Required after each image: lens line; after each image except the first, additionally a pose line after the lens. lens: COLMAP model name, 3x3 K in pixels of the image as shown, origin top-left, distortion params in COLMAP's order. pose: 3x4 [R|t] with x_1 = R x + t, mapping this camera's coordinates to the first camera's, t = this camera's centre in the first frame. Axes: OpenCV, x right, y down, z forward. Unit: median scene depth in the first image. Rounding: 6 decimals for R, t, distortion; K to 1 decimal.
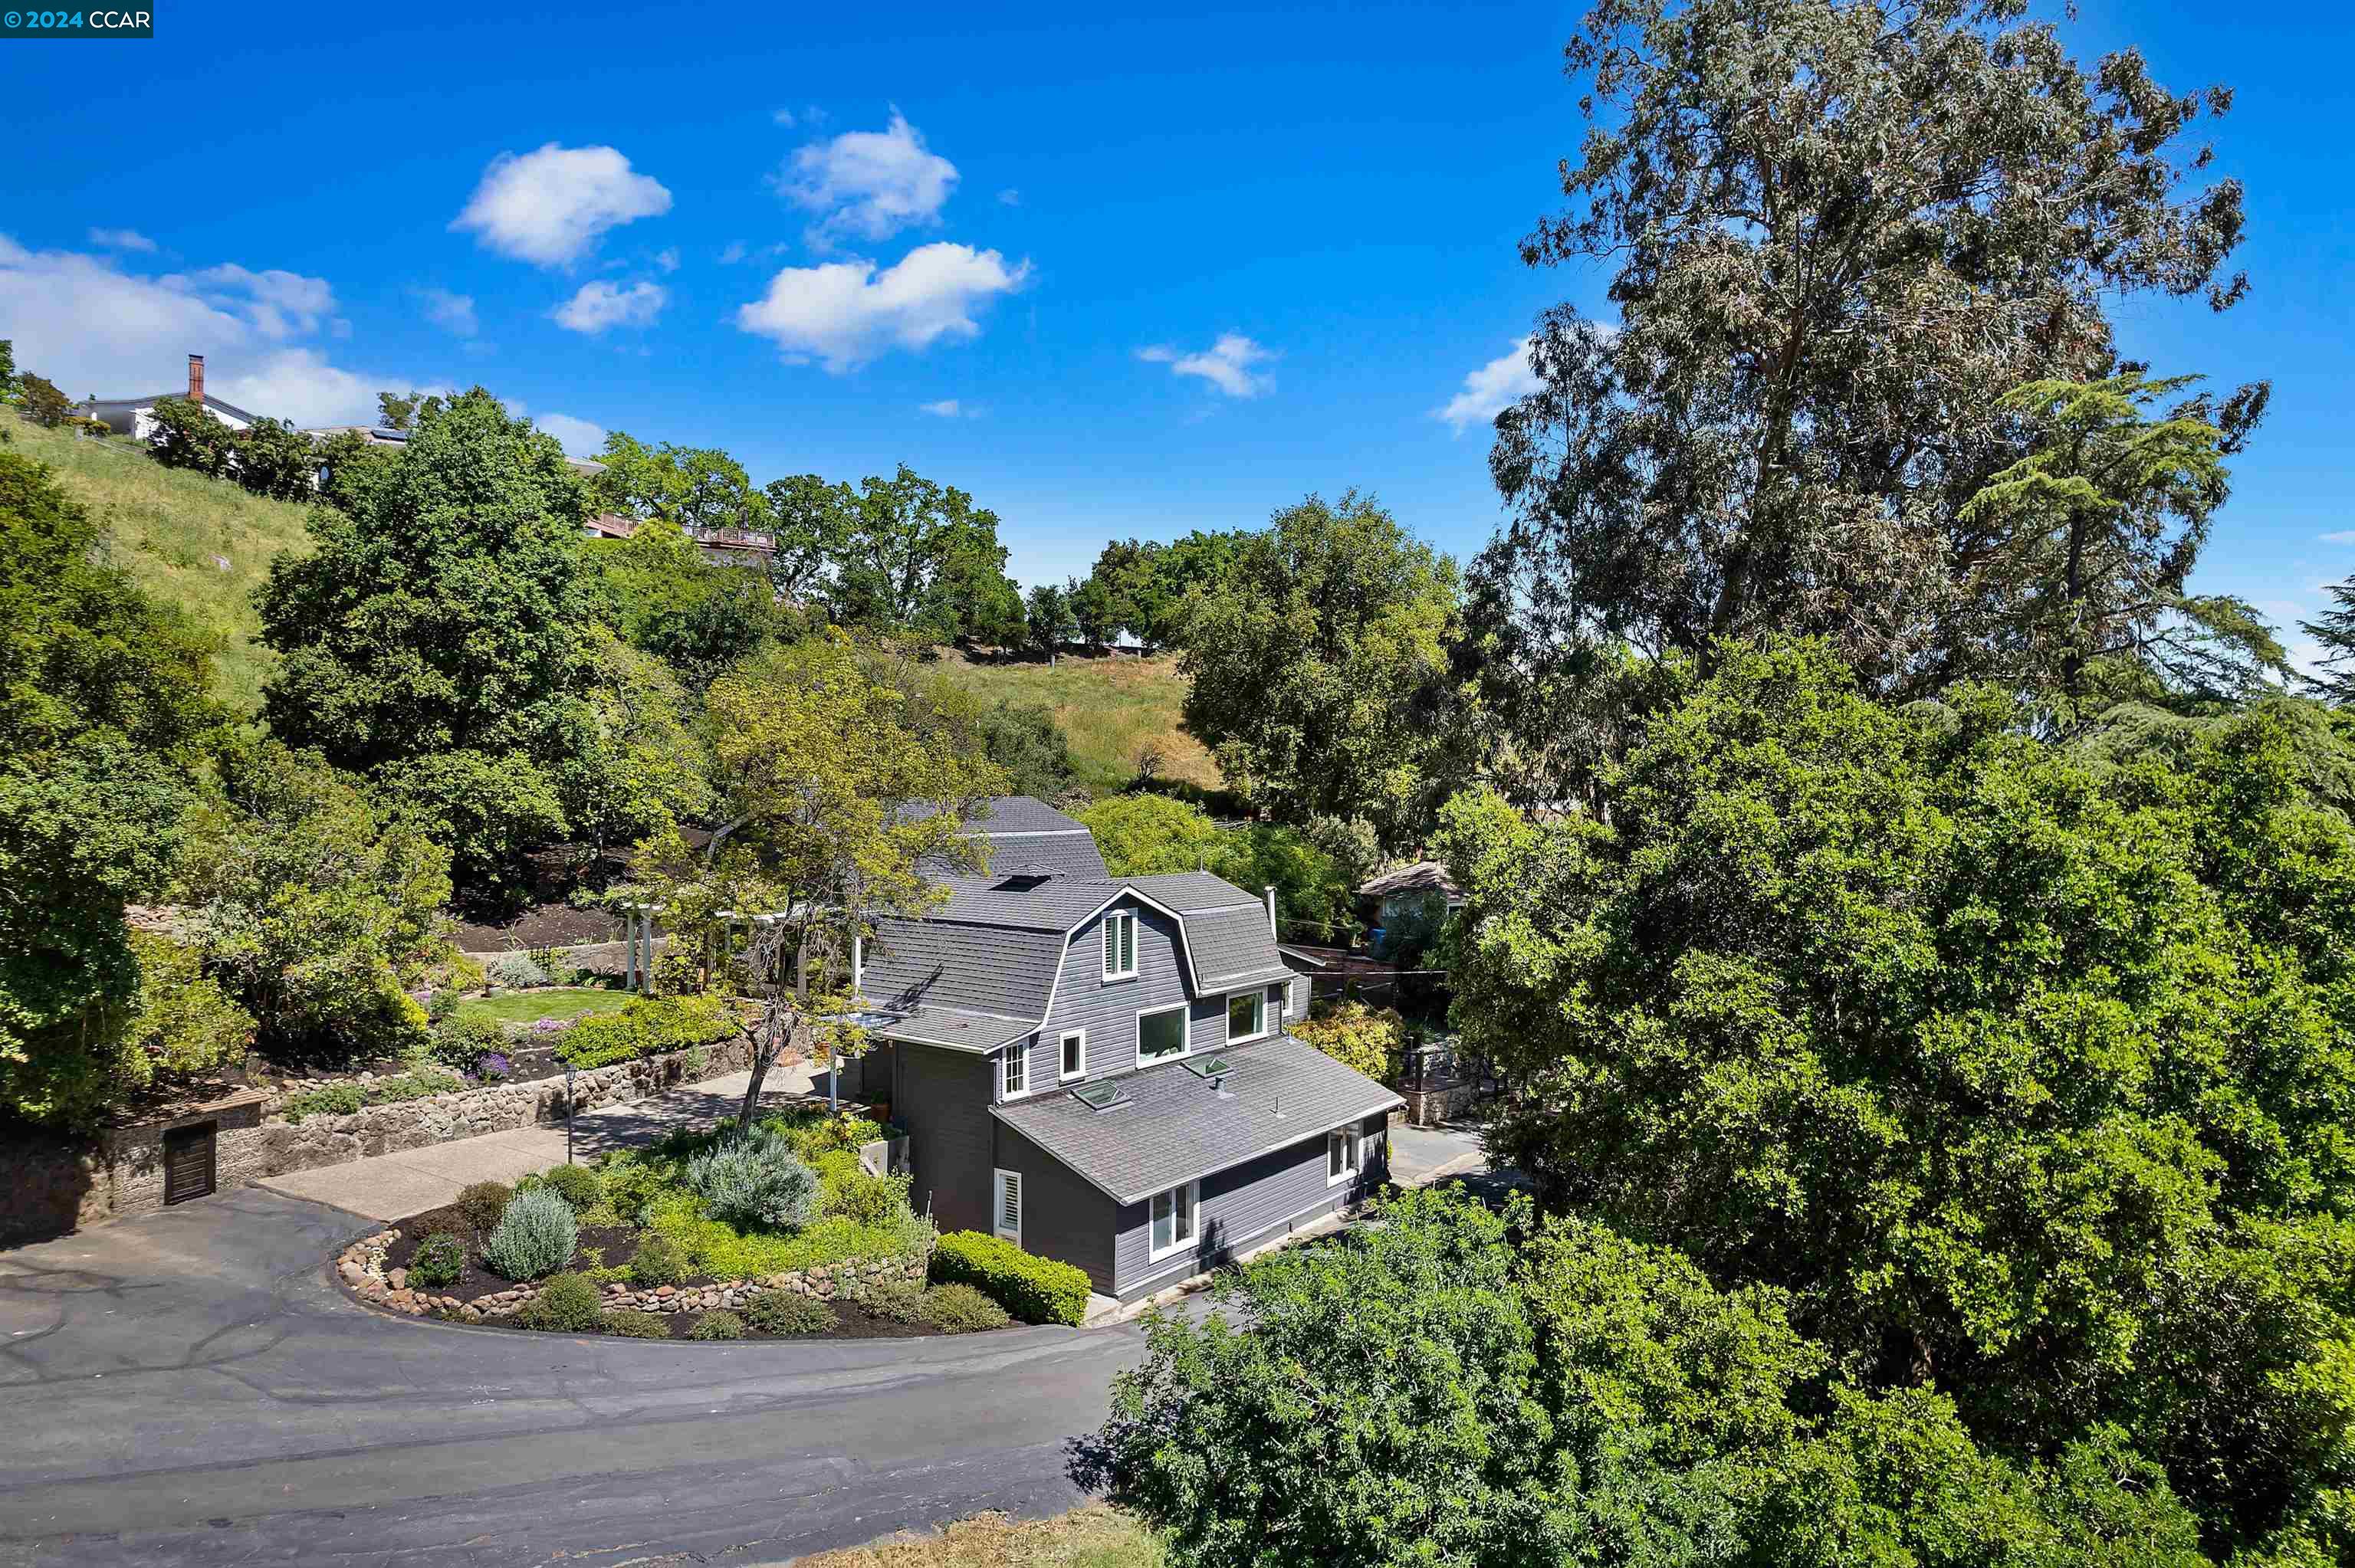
lens RADIAL K [[1495.6, 0, 1188.0], [0, 1495.6, 785.9], [0, 0, 1]] dist [-0.080167, 0.071279]
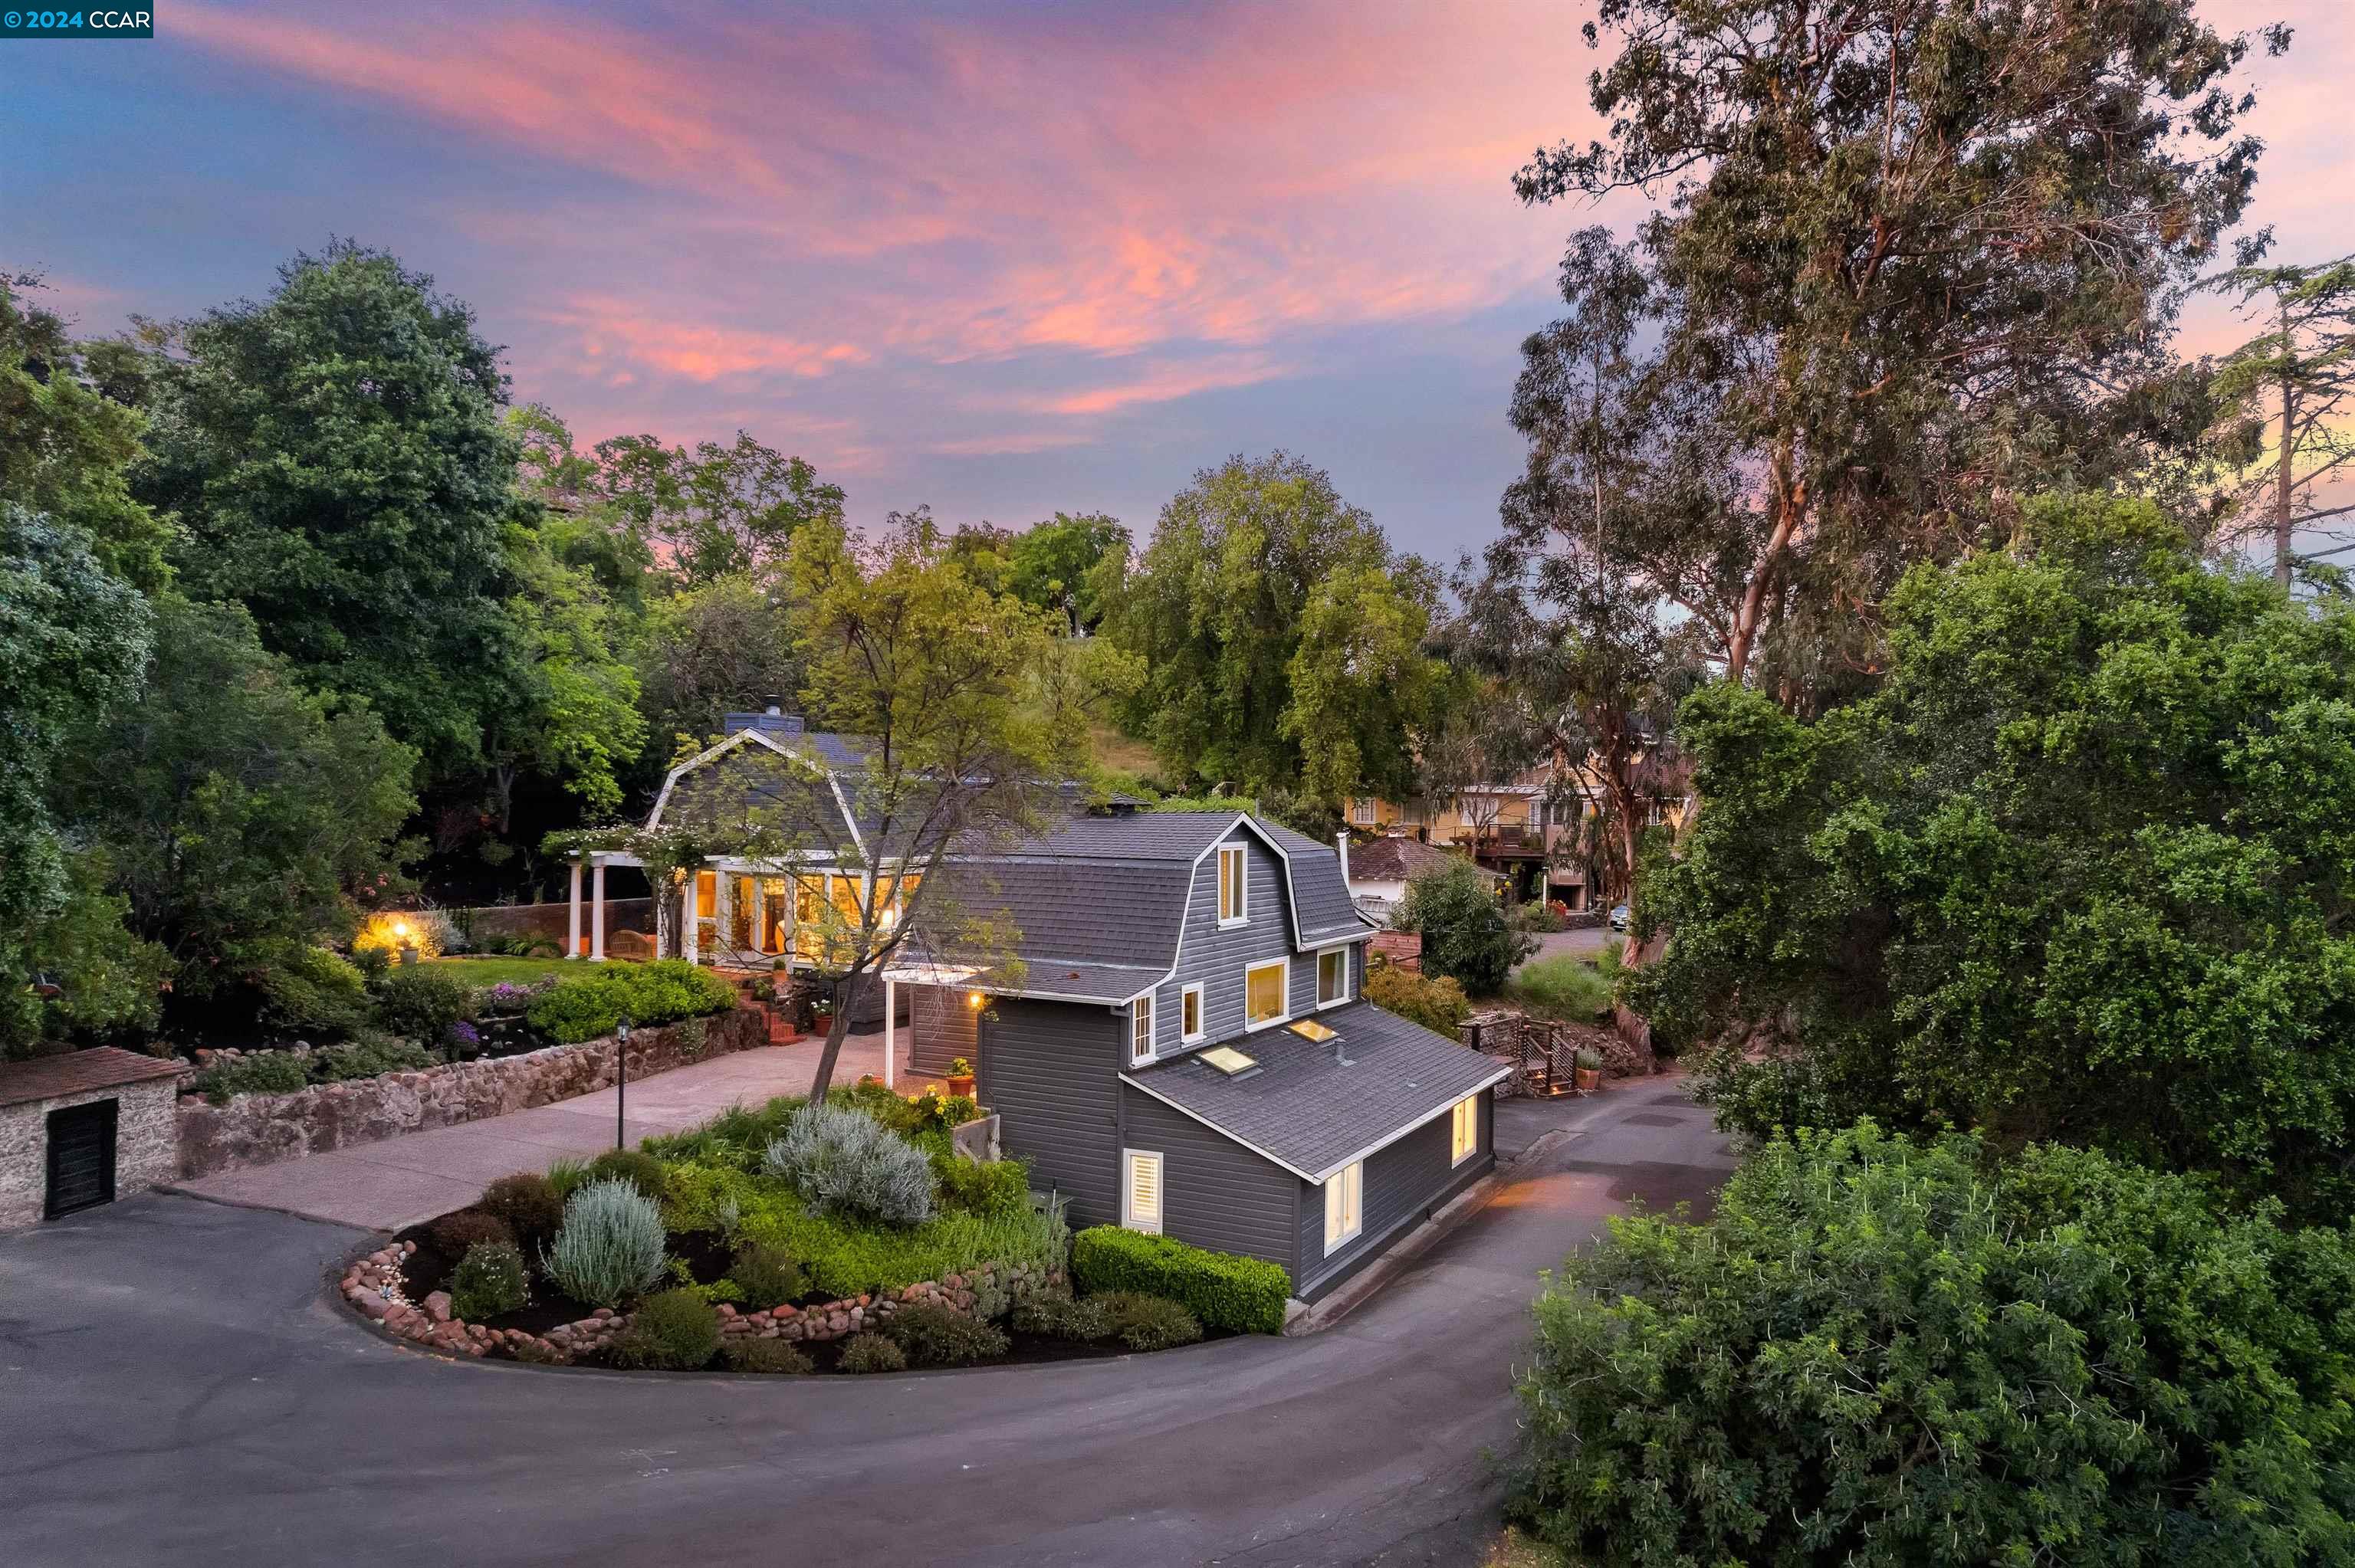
lens RADIAL K [[1508.6, 0, 1188.5], [0, 1508.6, 786.8], [0, 0, 1]] dist [-0.089940, 0.082940]
pose [[0.988571, 0.007583, 0.150563, -0.183611], [-0.005052, 0.999840, -0.017186, 0.061479], [-0.150669, 0.016229, 0.988451, 0.152582]]
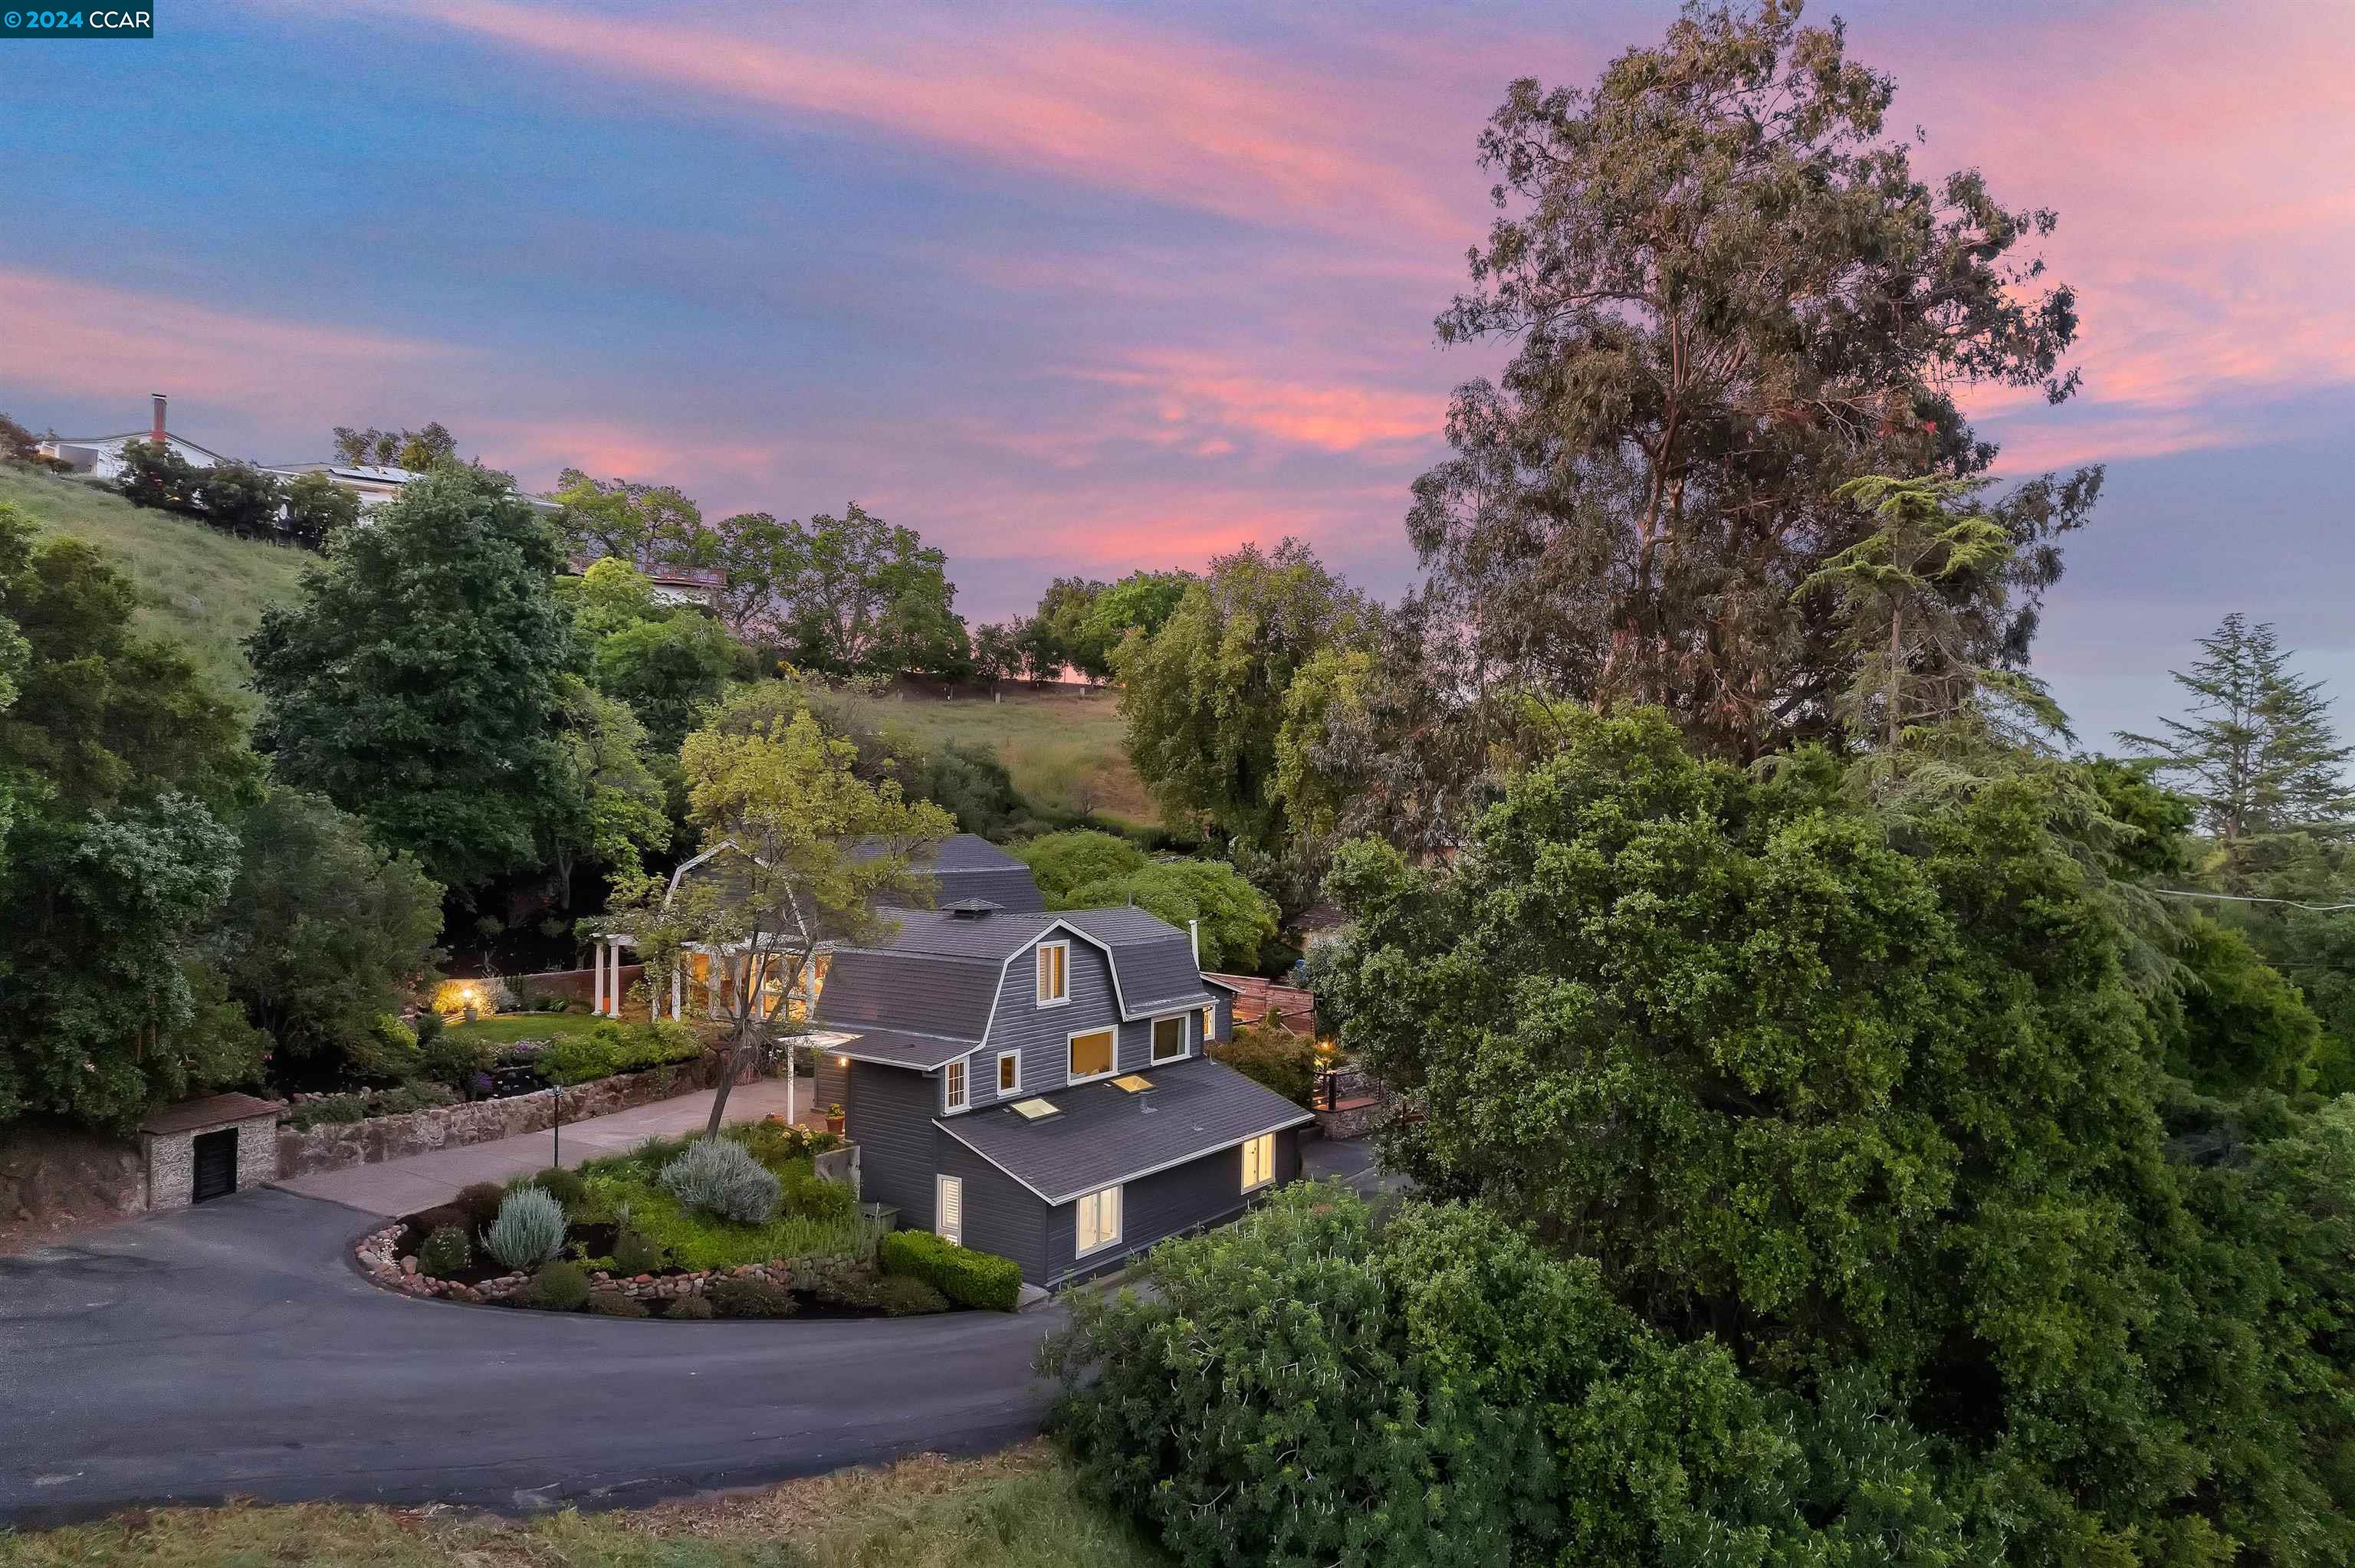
lens RADIAL K [[1508.6, 0, 1188.5], [0, 1508.6, 786.8], [0, 0, 1]] dist [-0.089940, 0.082940]
pose [[0.999390, 0.005828, 0.034431, 0.014083], [-0.005174, 0.999805, -0.019061, -0.009714], [-0.034535, 0.018871, 0.999225, -0.106741]]
